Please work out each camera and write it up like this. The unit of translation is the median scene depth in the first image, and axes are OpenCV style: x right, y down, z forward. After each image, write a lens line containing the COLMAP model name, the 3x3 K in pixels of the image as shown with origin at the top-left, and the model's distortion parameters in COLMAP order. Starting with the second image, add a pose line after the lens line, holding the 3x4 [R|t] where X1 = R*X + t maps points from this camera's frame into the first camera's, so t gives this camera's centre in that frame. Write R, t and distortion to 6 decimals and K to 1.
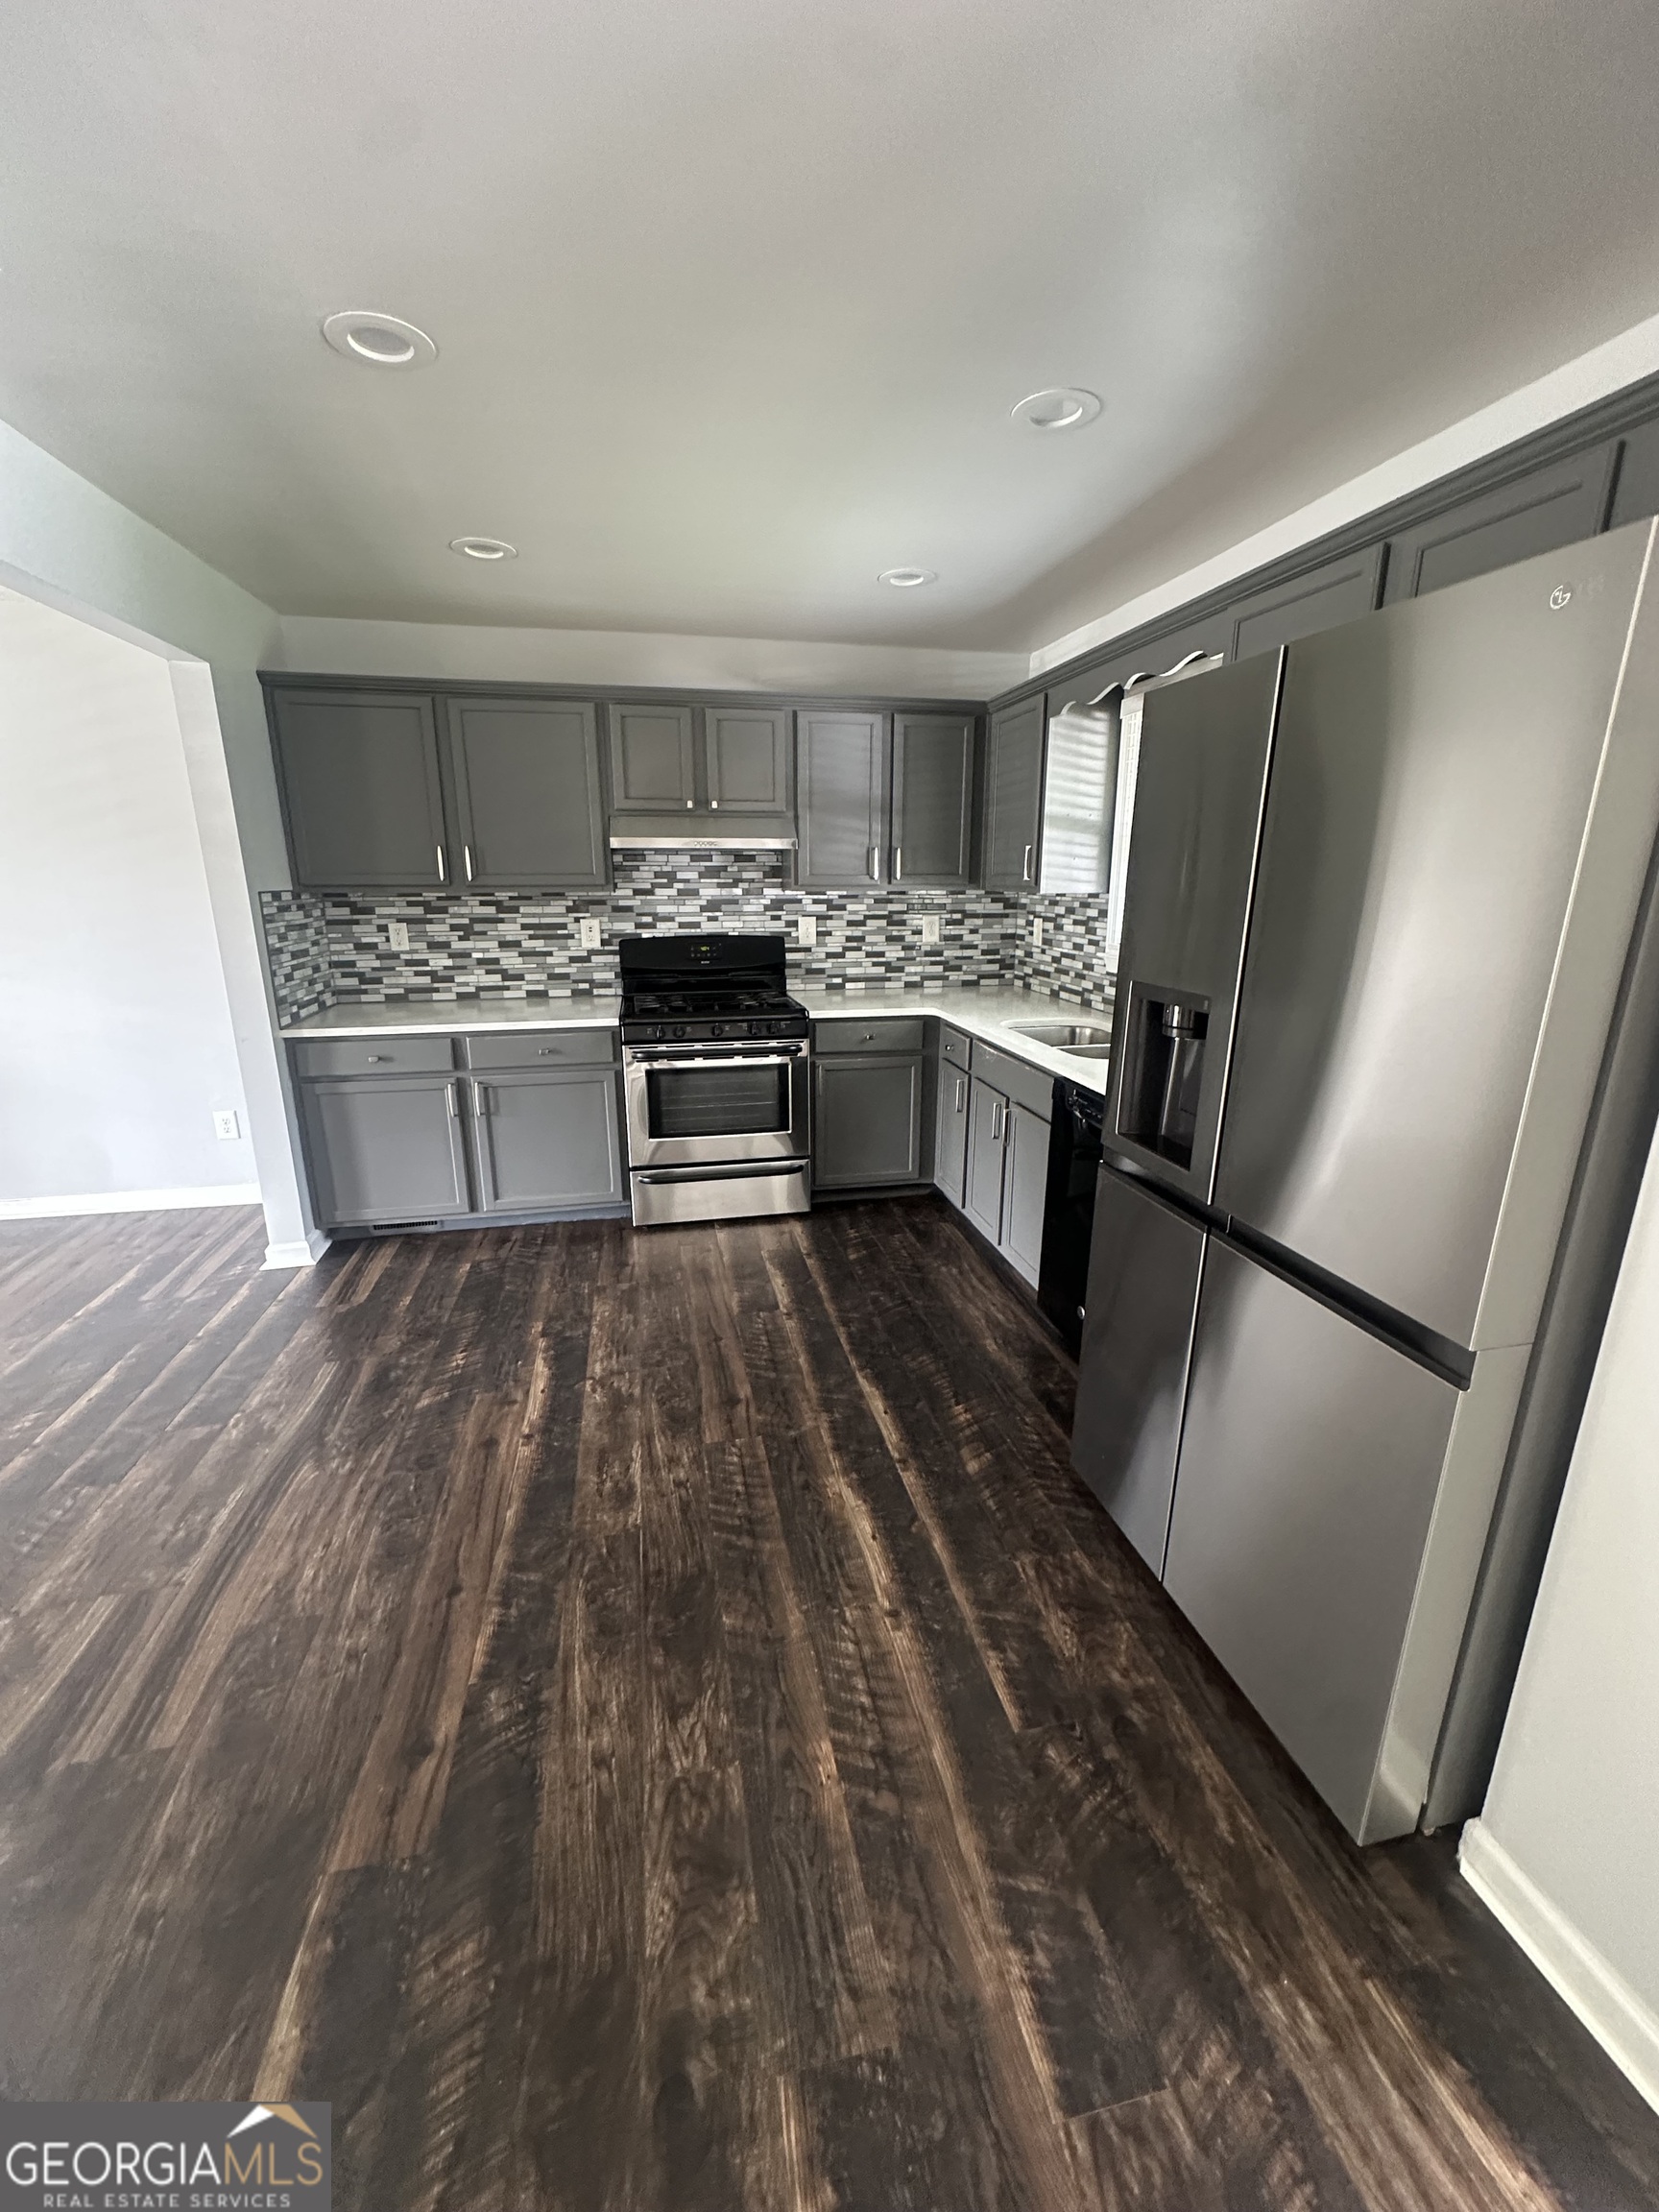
lens RADIAL K [[884.5, 0, 851.0], [0, 884.5, 1111.7], [0, 0, 1]] dist [-0.005408, 0.001356]
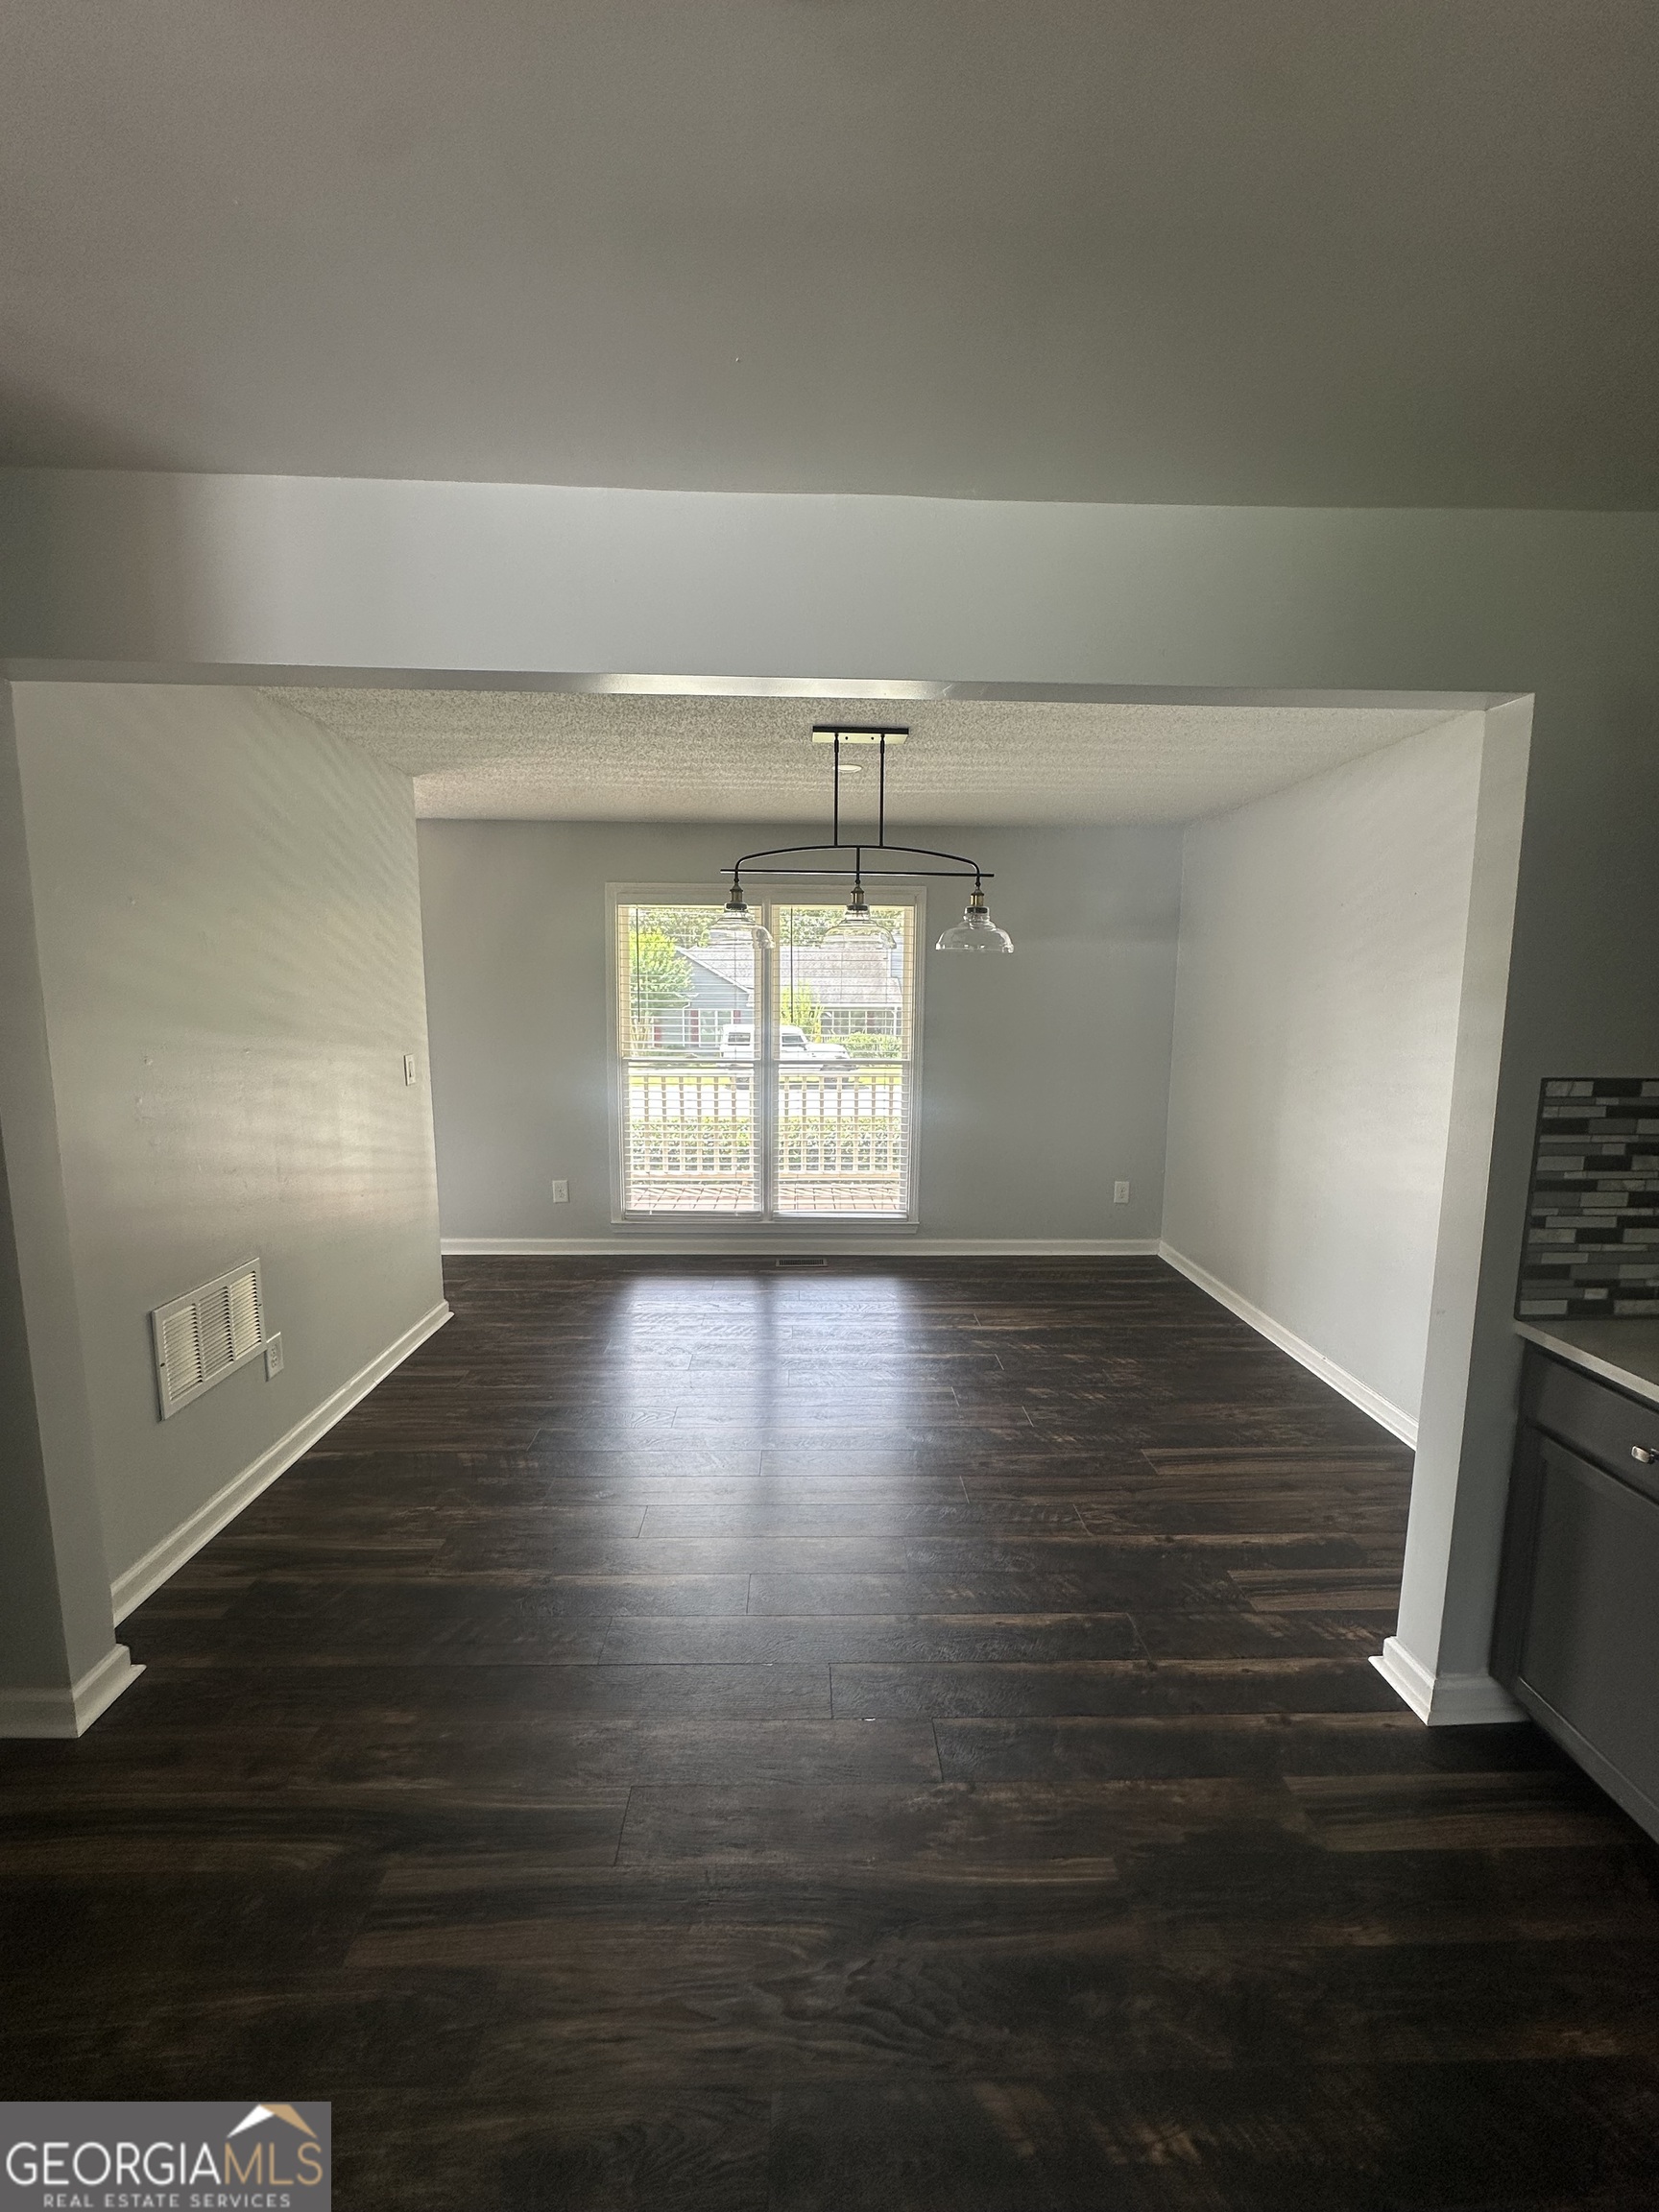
lens RADIAL K [[884.5, 0, 835.8], [0, 884.5, 1095.1], [0, 0, 1]] dist [-0.005408, 0.001356]
pose [[-0.195968, 0.117135, -0.973589, -0.043420], [-0.271781, 0.947458, 0.168696, -0.213226], [0.942195, 0.297662, -0.153836, 0.671481]]
